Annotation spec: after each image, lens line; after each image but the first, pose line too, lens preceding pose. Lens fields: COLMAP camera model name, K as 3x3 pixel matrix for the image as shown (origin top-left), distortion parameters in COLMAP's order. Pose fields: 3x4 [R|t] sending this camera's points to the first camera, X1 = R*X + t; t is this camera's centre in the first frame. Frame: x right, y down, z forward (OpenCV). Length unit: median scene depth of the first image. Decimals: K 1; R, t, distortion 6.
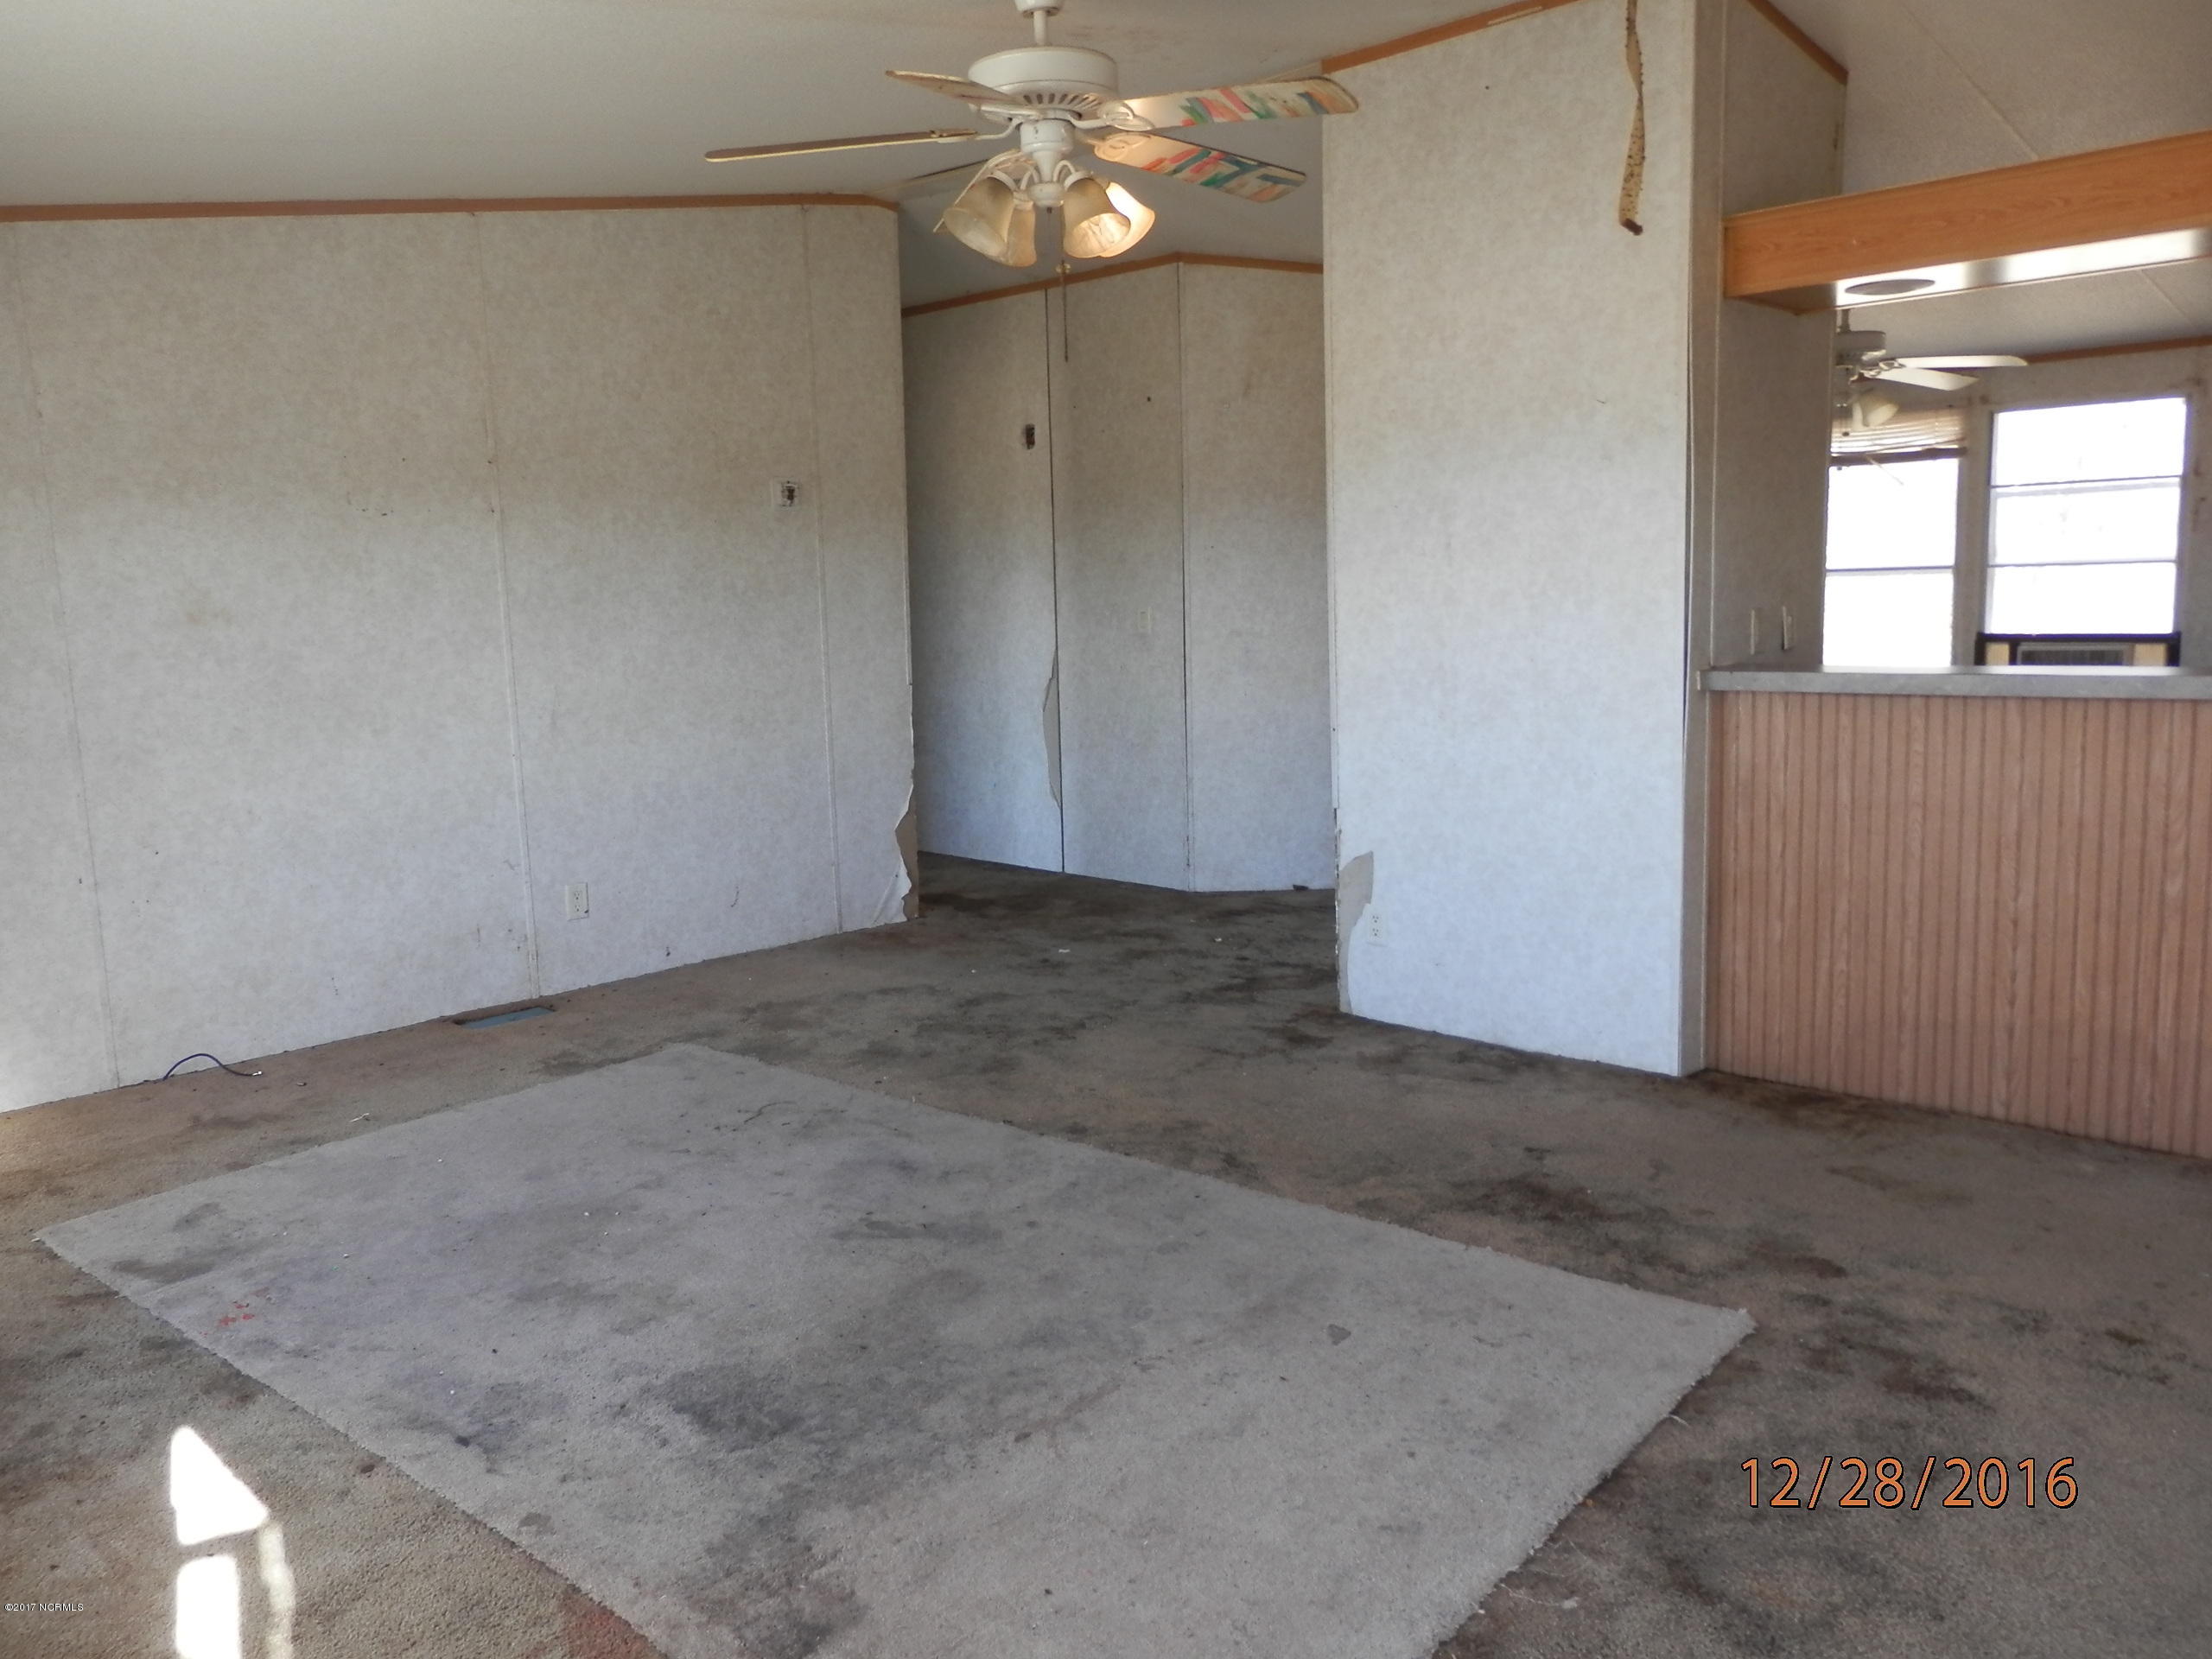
lens RADIAL K [[1588.5, 0, 1101.1], [0, 1588.5, 827.4], [0, 0, 1]] dist [0.014308, 0.002091]
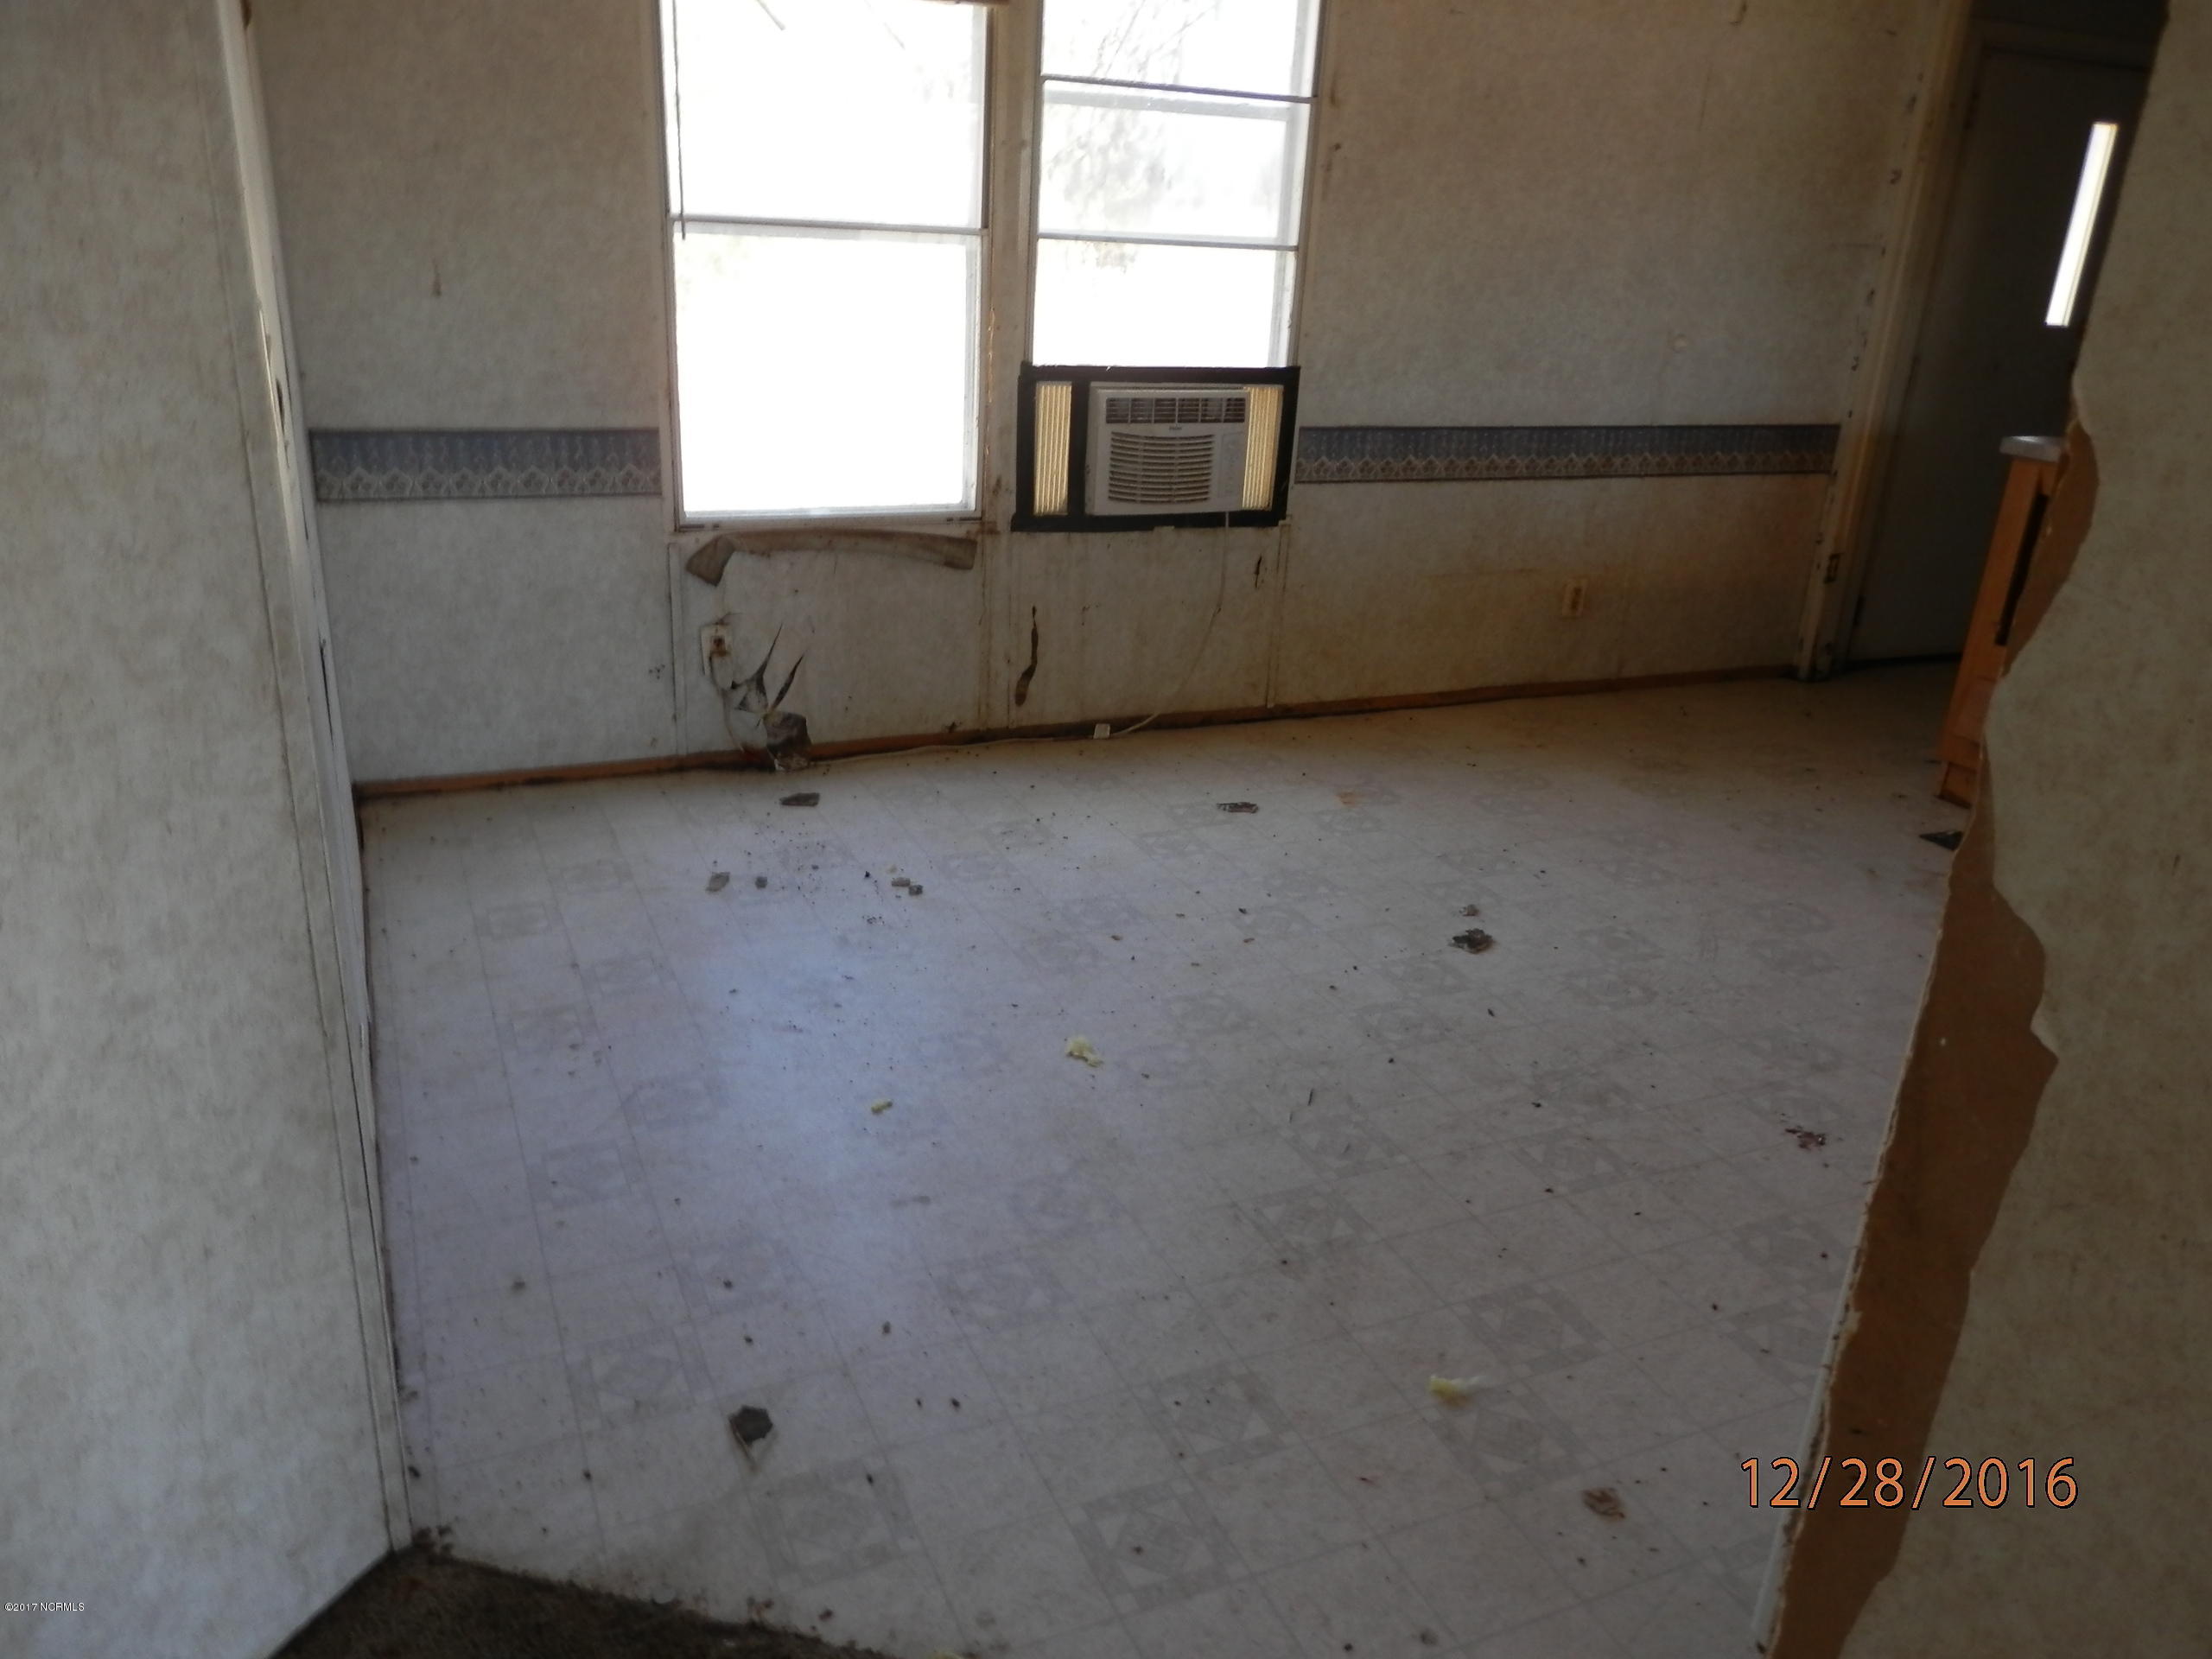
lens RADIAL K [[1588.5, 0, 1107.3], [0, 1588.5, 835.4], [0, 0, 1]] dist [0.014308, 0.002091]
pose [[0.842719, -0.118451, 0.525162, 0.273470], [-0.002229, 0.974718, 0.223426, -0.086908], [-0.538350, -0.189455, 0.821149, 0.514376]]
